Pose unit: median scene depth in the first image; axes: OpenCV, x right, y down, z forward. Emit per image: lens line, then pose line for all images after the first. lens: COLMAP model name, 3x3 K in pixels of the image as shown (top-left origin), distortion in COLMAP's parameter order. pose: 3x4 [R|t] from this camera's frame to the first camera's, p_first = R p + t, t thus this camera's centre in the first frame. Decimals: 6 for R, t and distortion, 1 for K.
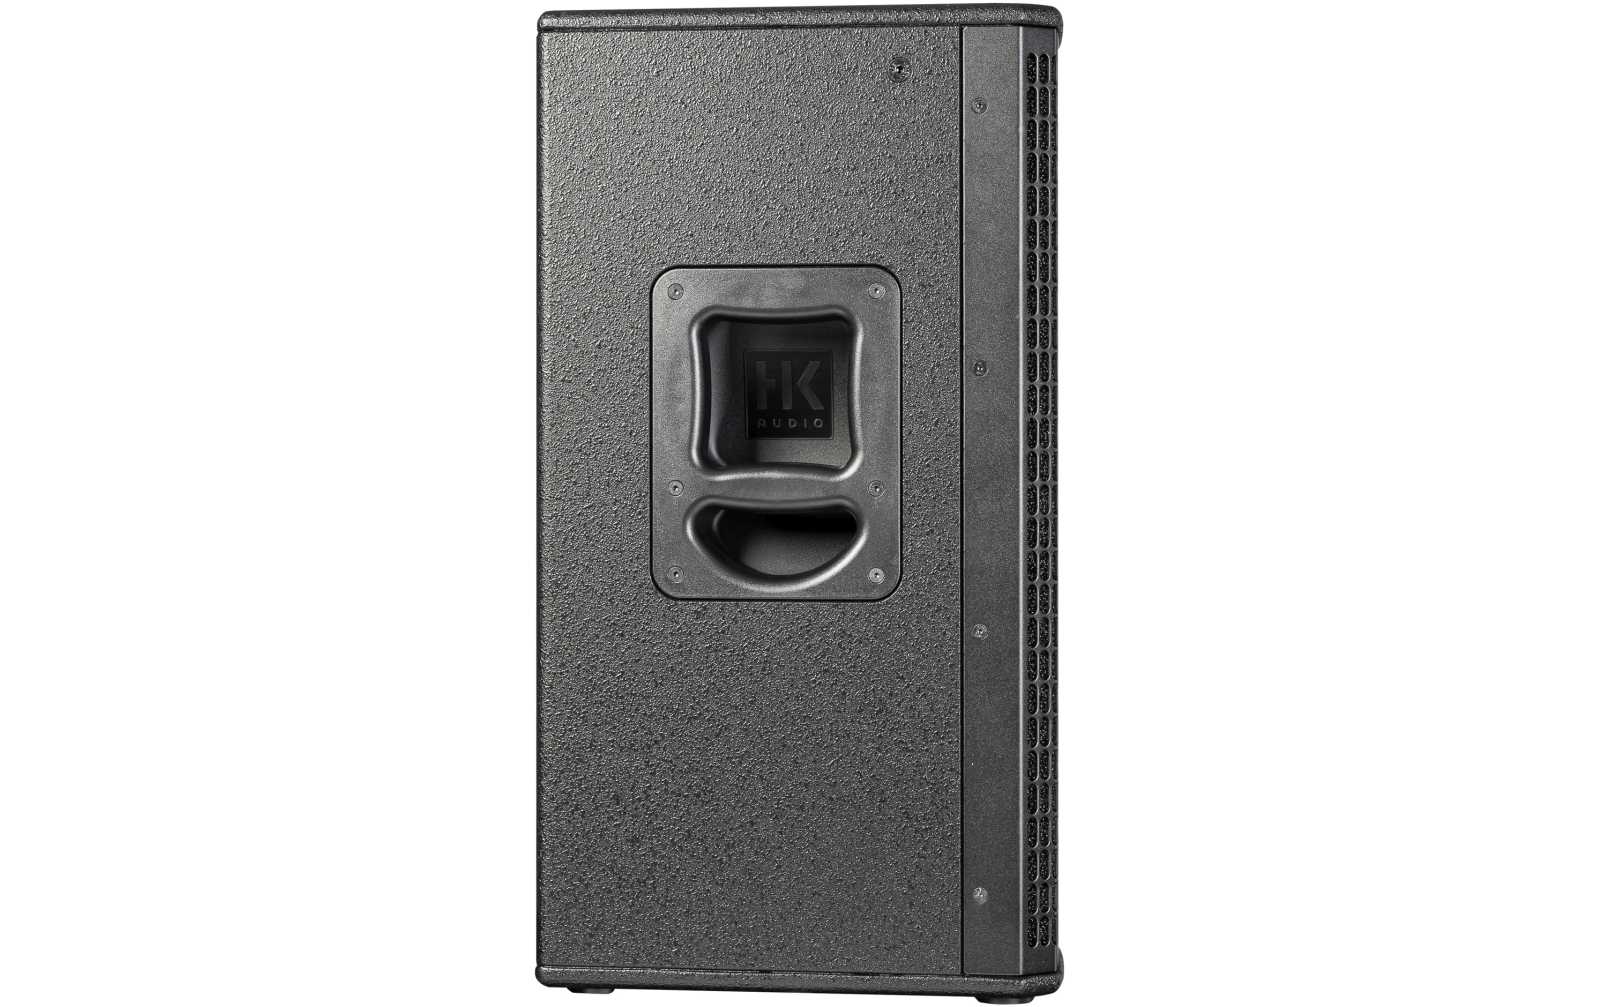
lens RADIAL K [[2354.3, 0, 811.8], [0, 2354.3, 501.6], [0, 0, 1]] dist [-0.021013, 0.000000]
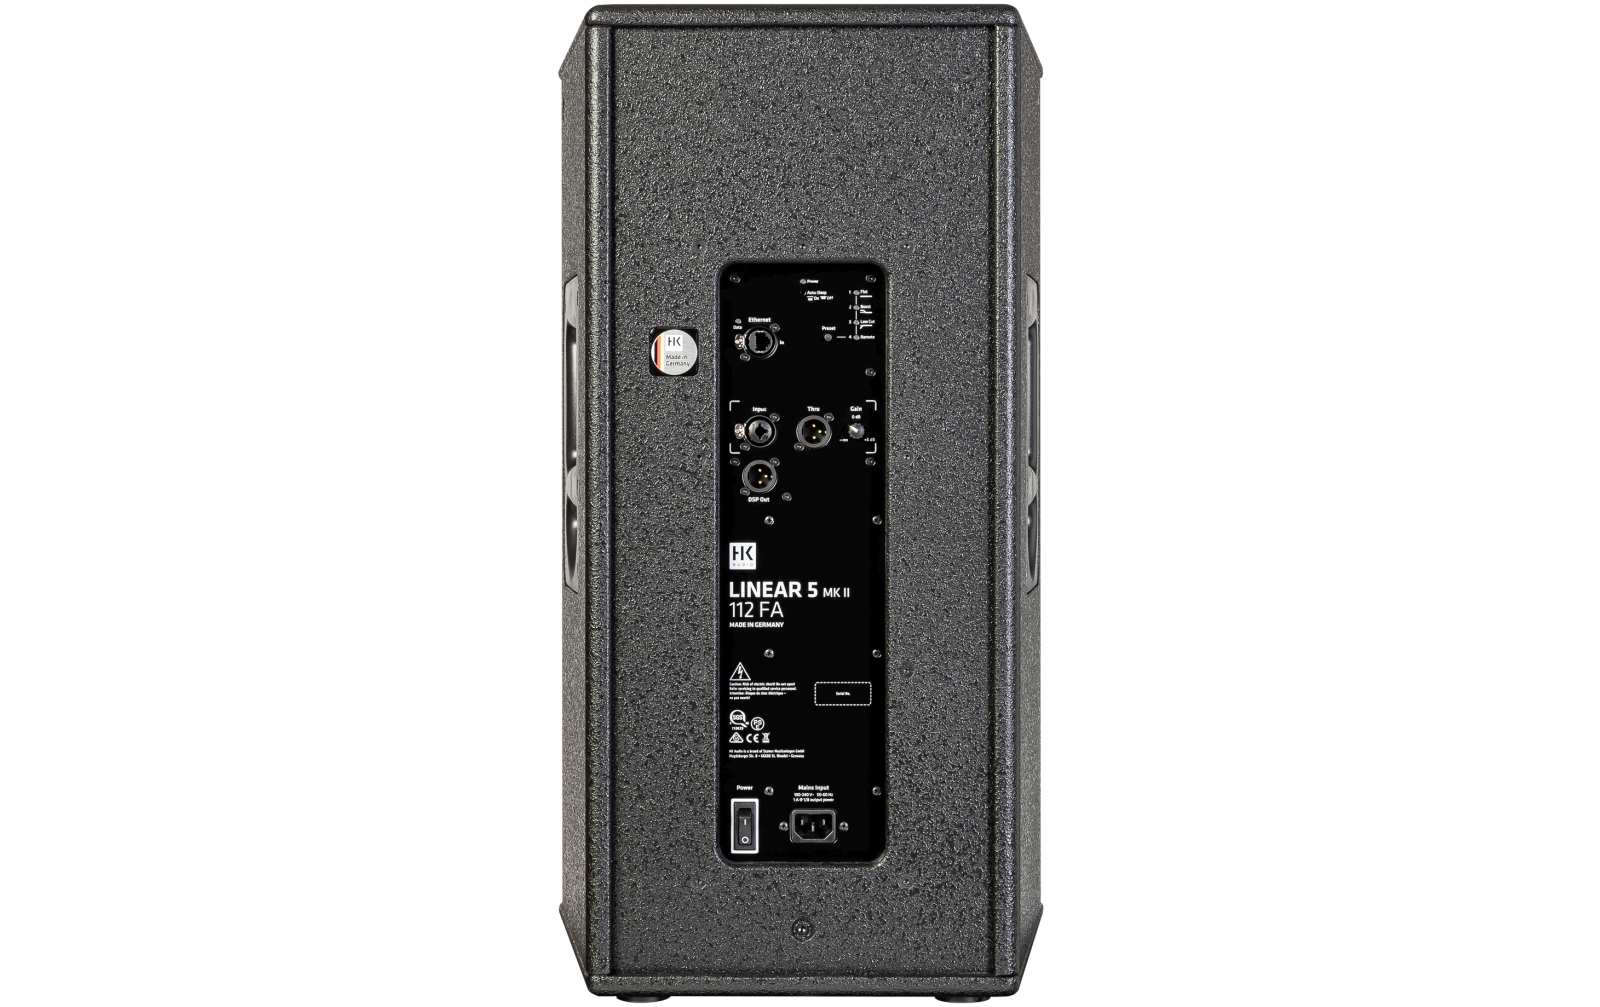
lens RADIAL K [[2354.3, 0, 799.1], [0, 2354.3, 505.1], [0, 0, 1]] dist [-0.021013, 0.000000]
pose [[0.996706, -0.004628, 0.080969, -0.127216], [0.004524, 0.999989, 0.001463, -0.000831], [-0.080975, -0.001092, 0.996716, 0.011629]]
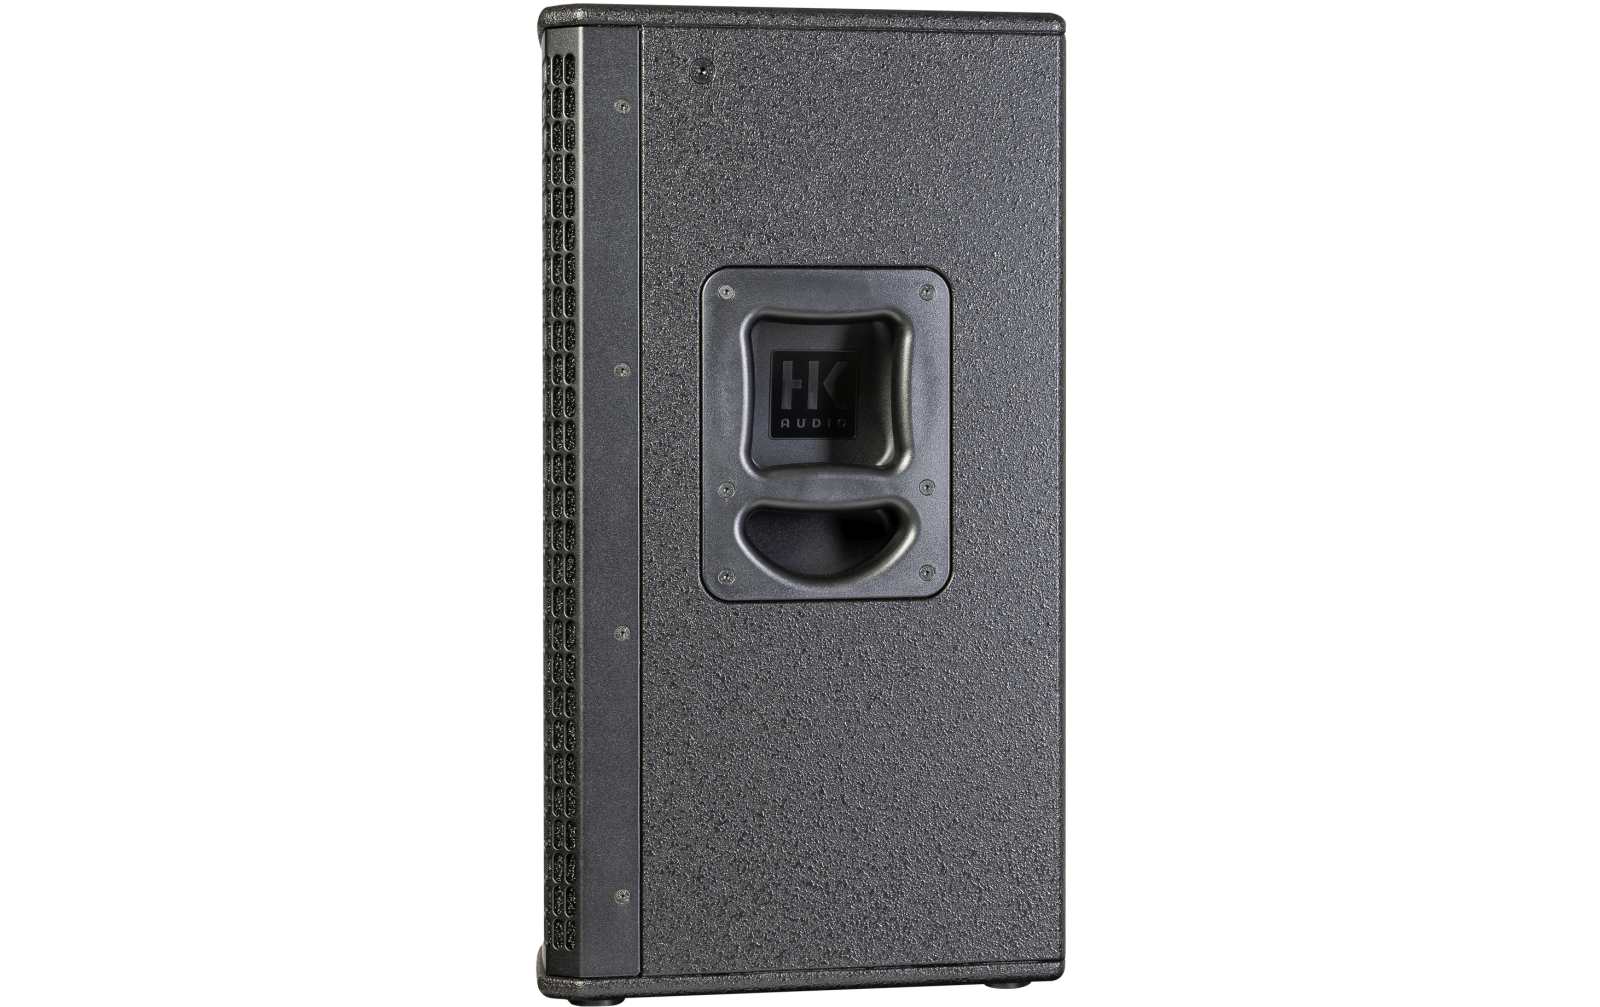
lens RADIAL K [[2354.3, 0, 814.1], [0, 2354.3, 502.7], [0, 0, 1]] dist [-0.021013, 0.000000]
pose [[0.975655, -0.014368, 0.218840, -0.227075], [0.014361, 0.999896, 0.001626, -0.001242], [-0.218840, 0.001556, 0.975759, 0.019623]]
